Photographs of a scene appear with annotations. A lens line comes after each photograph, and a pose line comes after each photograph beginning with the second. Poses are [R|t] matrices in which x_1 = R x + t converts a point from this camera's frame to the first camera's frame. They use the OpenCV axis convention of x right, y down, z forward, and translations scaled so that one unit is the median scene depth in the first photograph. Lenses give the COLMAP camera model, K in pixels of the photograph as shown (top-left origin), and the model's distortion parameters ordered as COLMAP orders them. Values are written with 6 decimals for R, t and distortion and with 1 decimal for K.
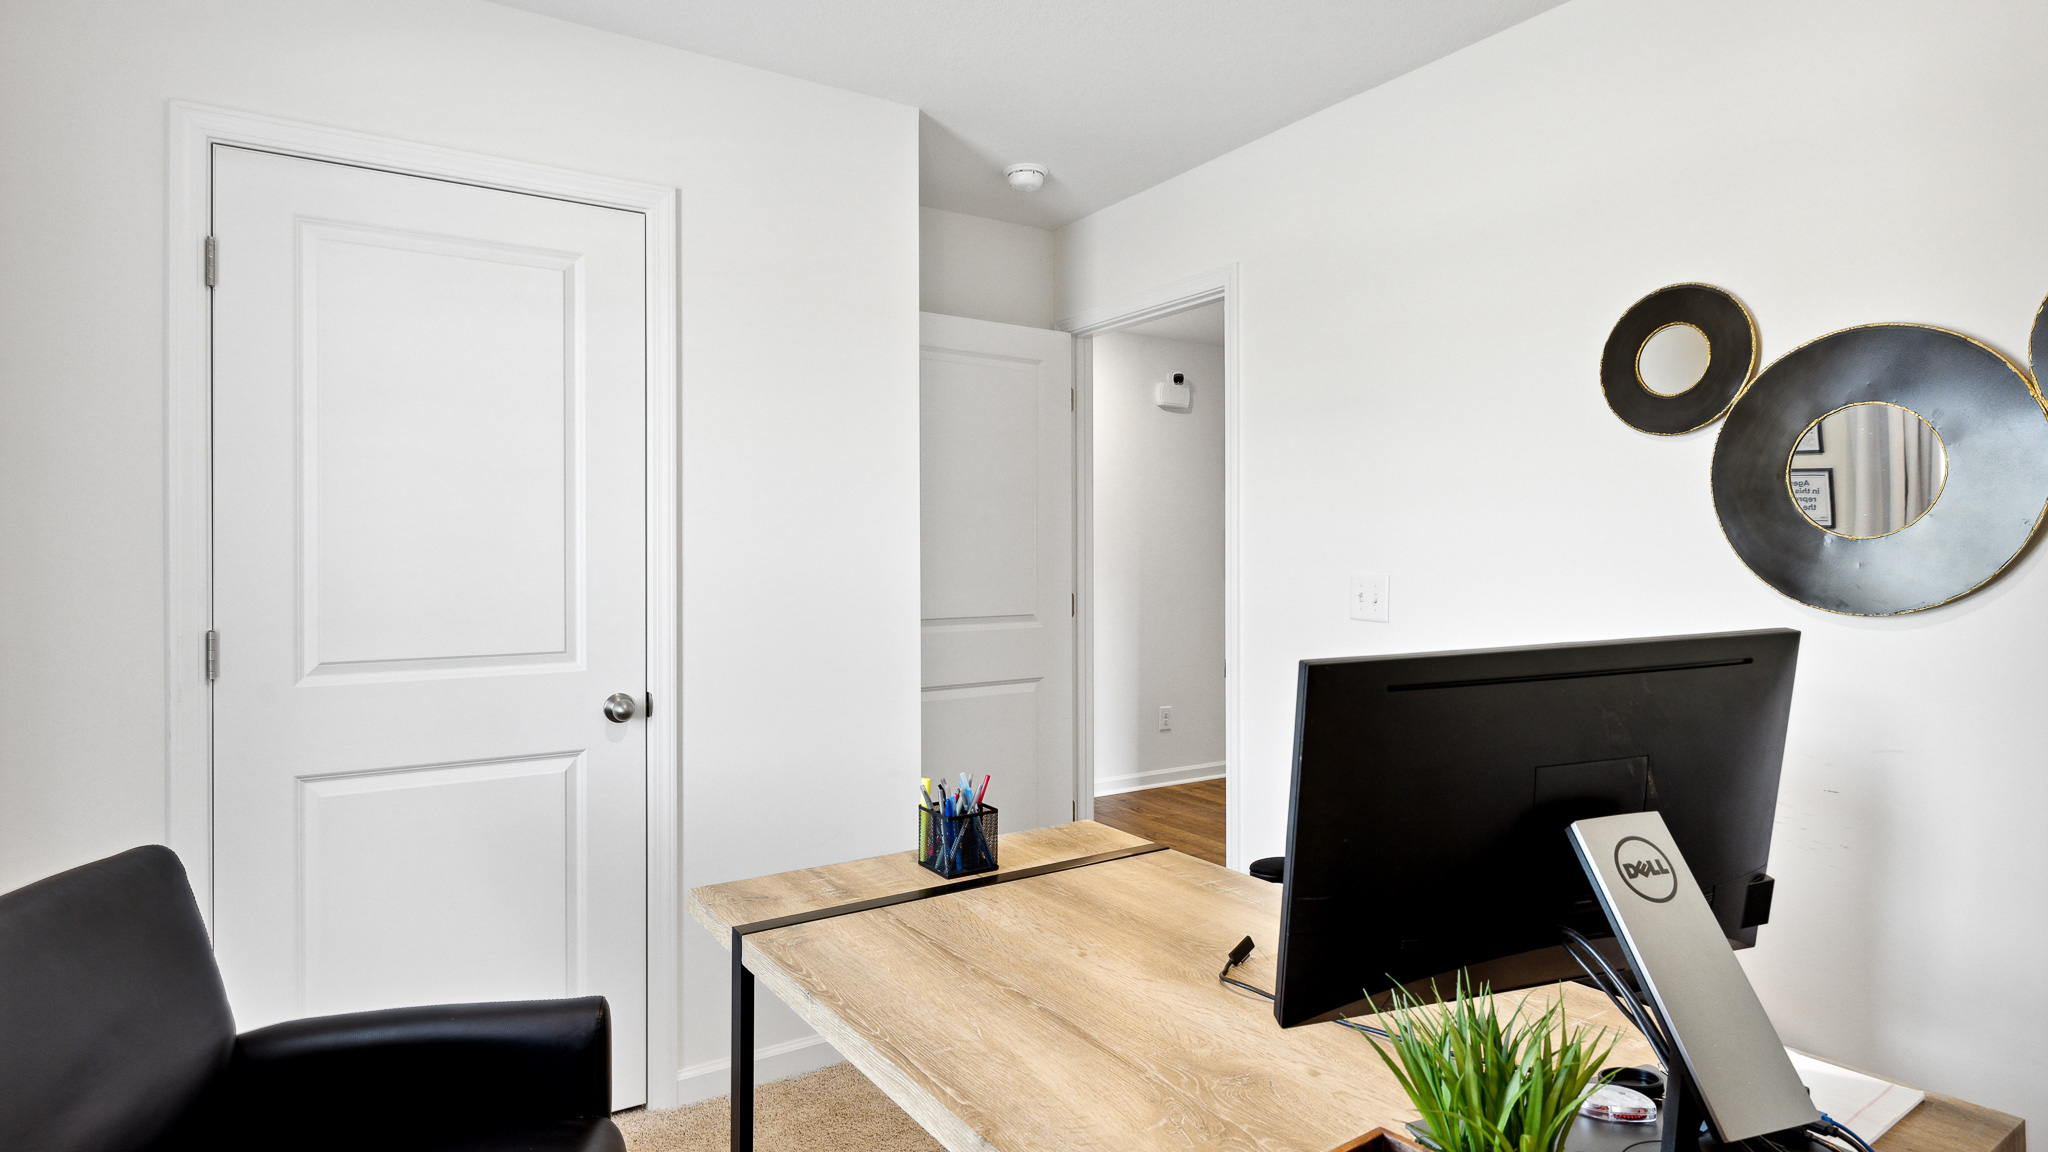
lens RADIAL K [[1125.7, 0, 1023.4], [0, 1125.7, 542.0], [0, 0, 1]] dist [-0.000799, 0.000078]
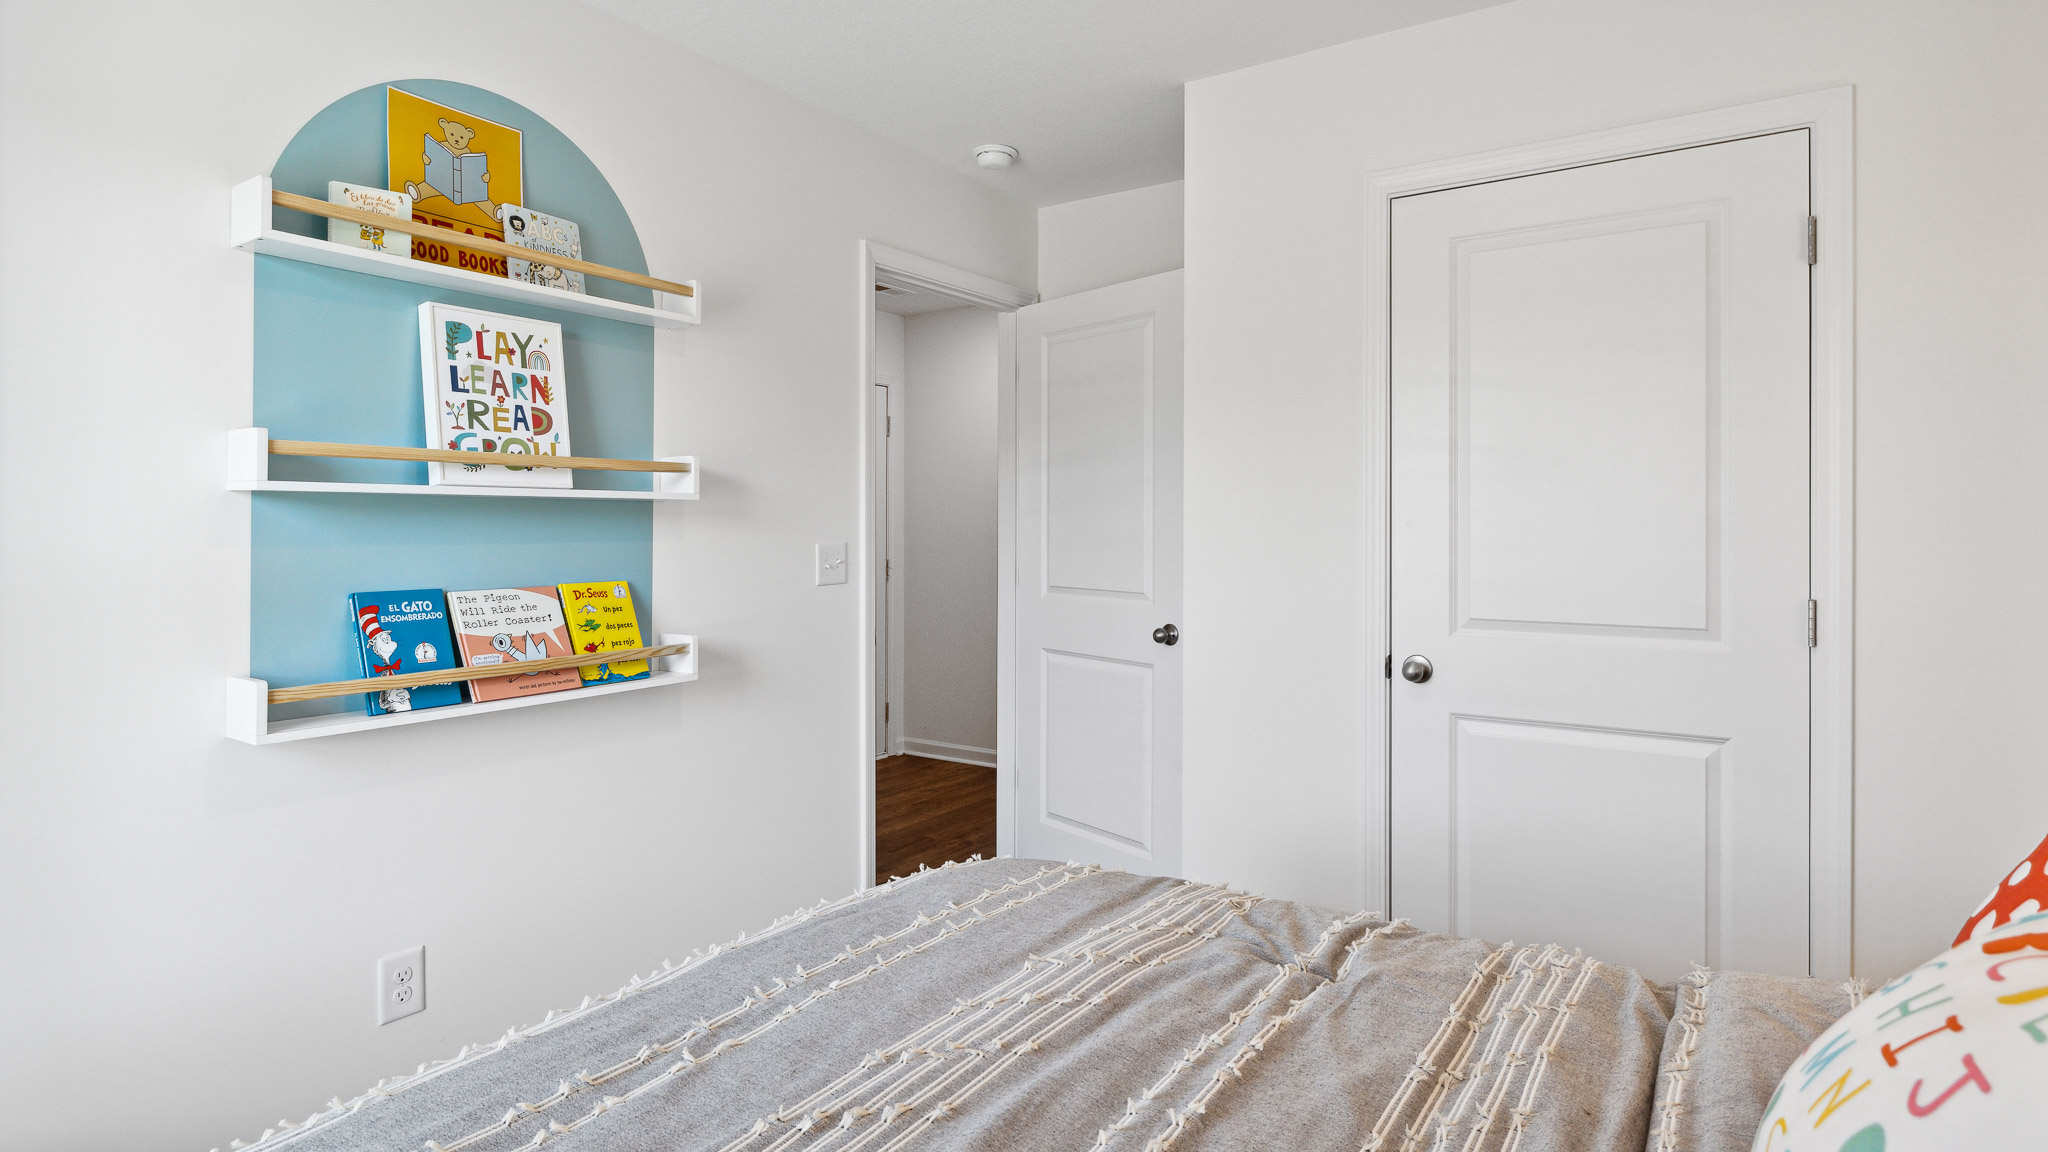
lens RADIAL K [[1066.0, 0, 1022.1], [0, 1066.0, 522.7], [0, 0, 1]] dist [0.001372, 0.000307]
pose [[0.378529, 0.002312, -0.925586, 0.366184], [0.004938, 0.999978, 0.004518, 0.002901], [0.925576, -0.006280, 0.378509, 0.259898]]
